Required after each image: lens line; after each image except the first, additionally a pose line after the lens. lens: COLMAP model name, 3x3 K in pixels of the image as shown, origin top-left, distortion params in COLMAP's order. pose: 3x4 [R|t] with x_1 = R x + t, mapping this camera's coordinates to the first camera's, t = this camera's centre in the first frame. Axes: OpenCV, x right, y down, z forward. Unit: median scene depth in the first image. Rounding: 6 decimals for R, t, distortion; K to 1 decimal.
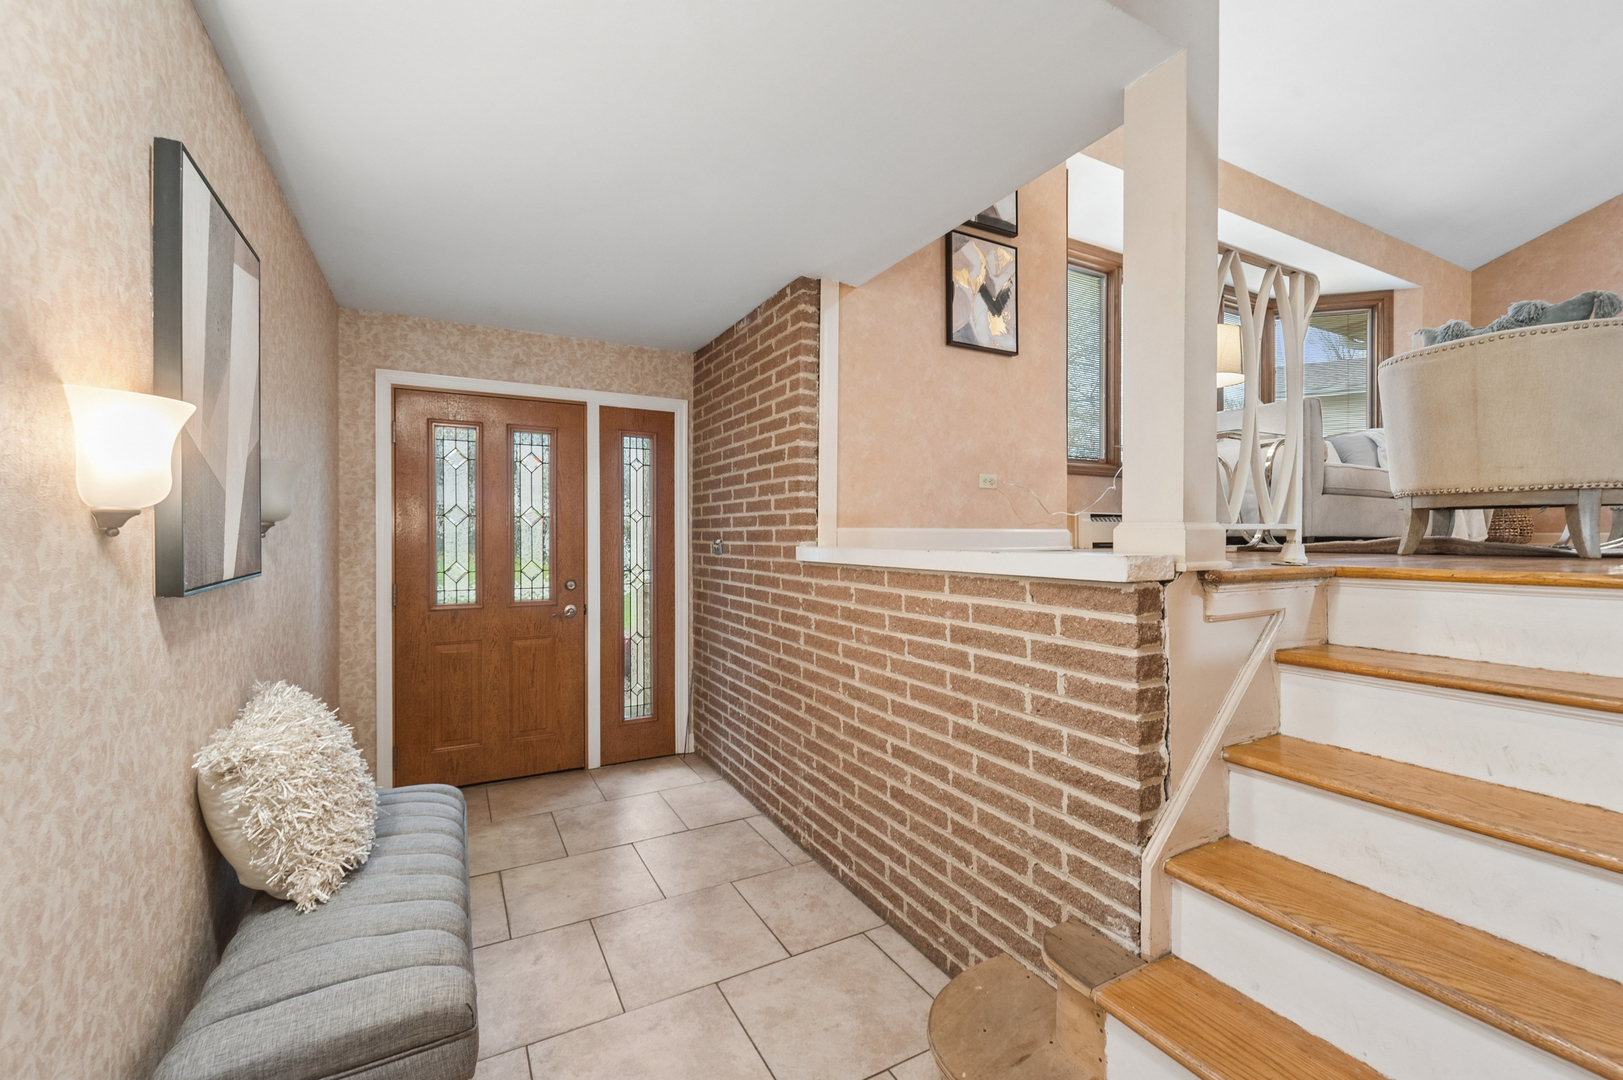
lens RADIAL K [[672.9, 0, 812.5], [0, 672.9, 543.4], [0, 0, 1]] dist [-0.011107, 0.000663]
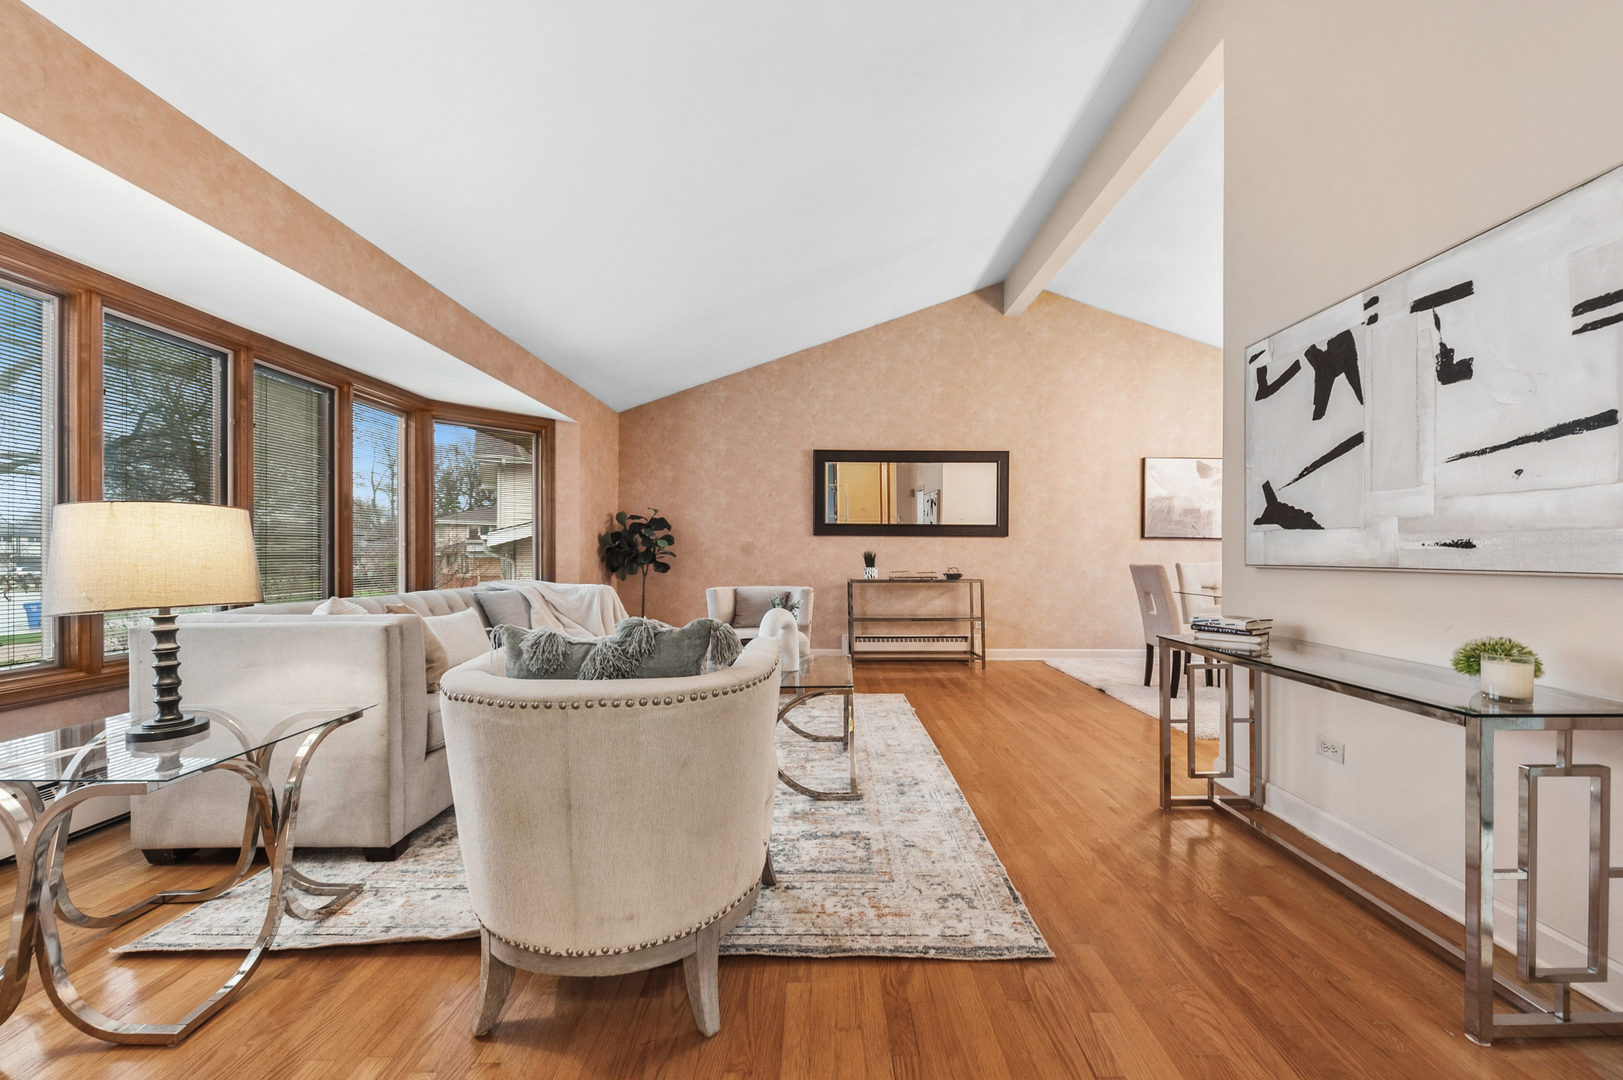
lens RADIAL K [[609.1, 0, 809.5], [0, 609.1, 556.4], [0, 0, 1]] dist [-0.001829, -0.000359]
pose [[0.486614, -0.001694, 0.873615, 0.350688], [0.007233, 0.999972, -0.002090, -0.224295], [-0.873587, 0.007336, 0.486613, 0.311259]]
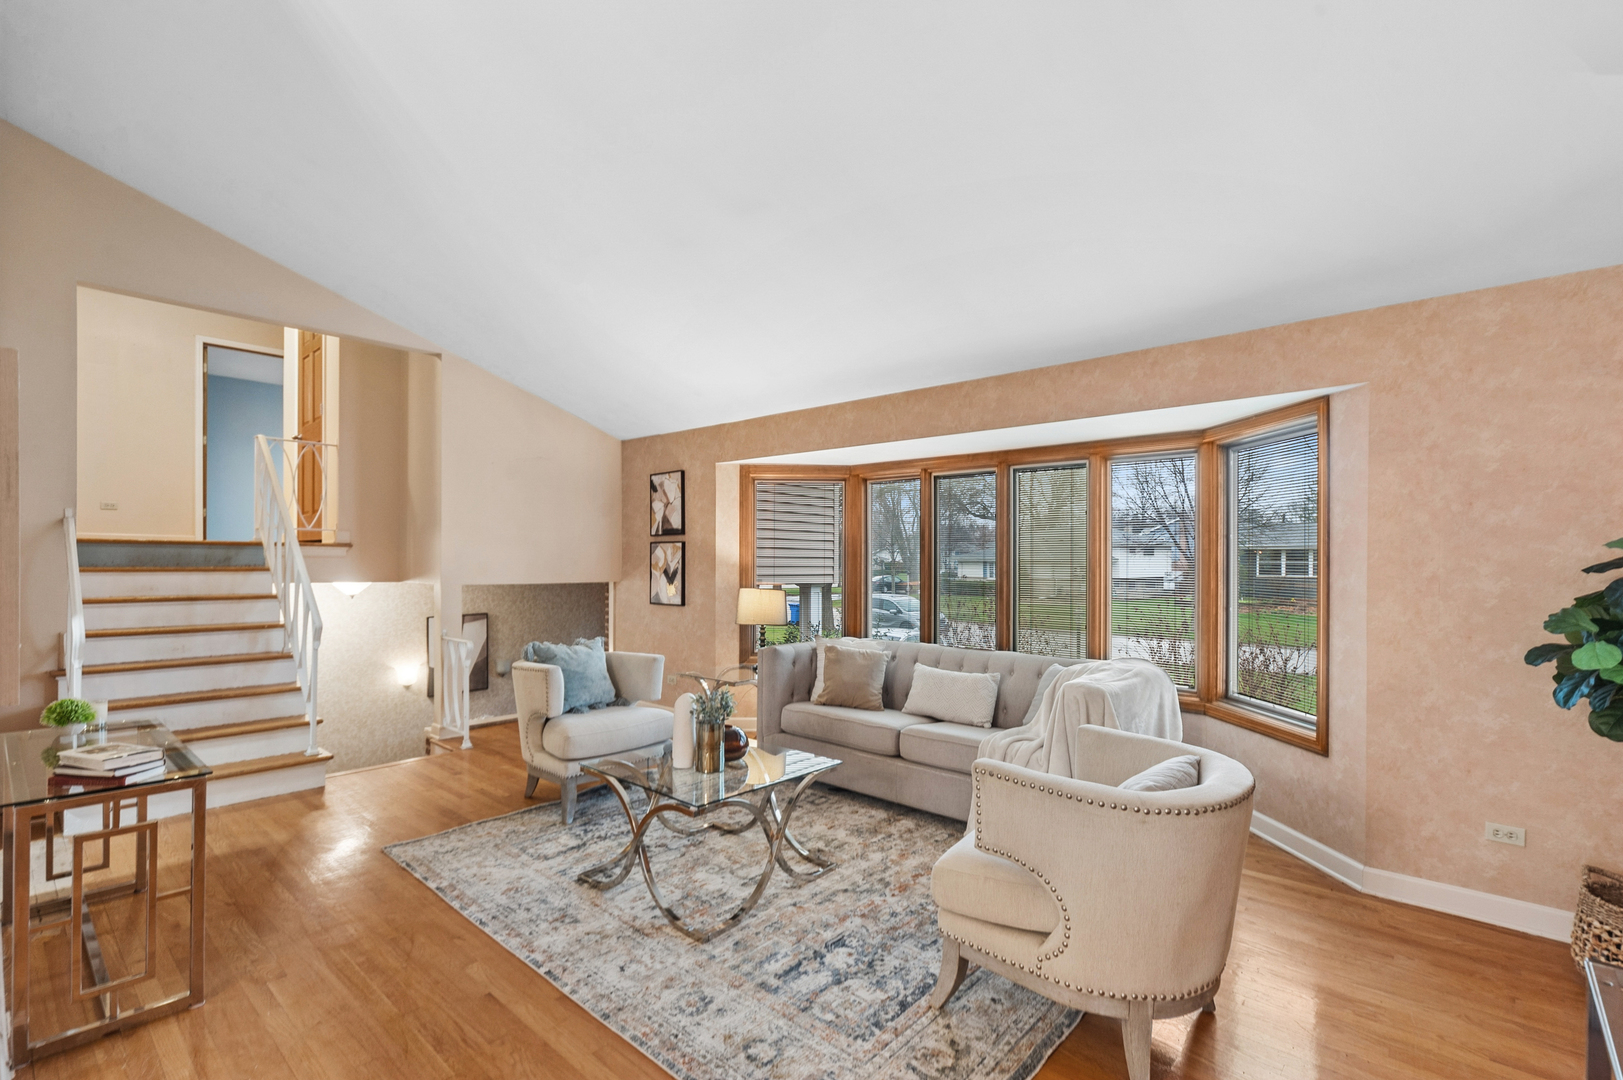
lens RADIAL K [[736.8, 0, 821.0], [0, 736.8, 553.5], [0, 0, 1]] dist [0.003682, -0.000351]
pose [[0.349937, -0.001780, -0.936772, 1.629484], [-0.016093, 0.999839, -0.007911, -0.305909], [0.936635, 0.017844, 0.349852, 0.520299]]
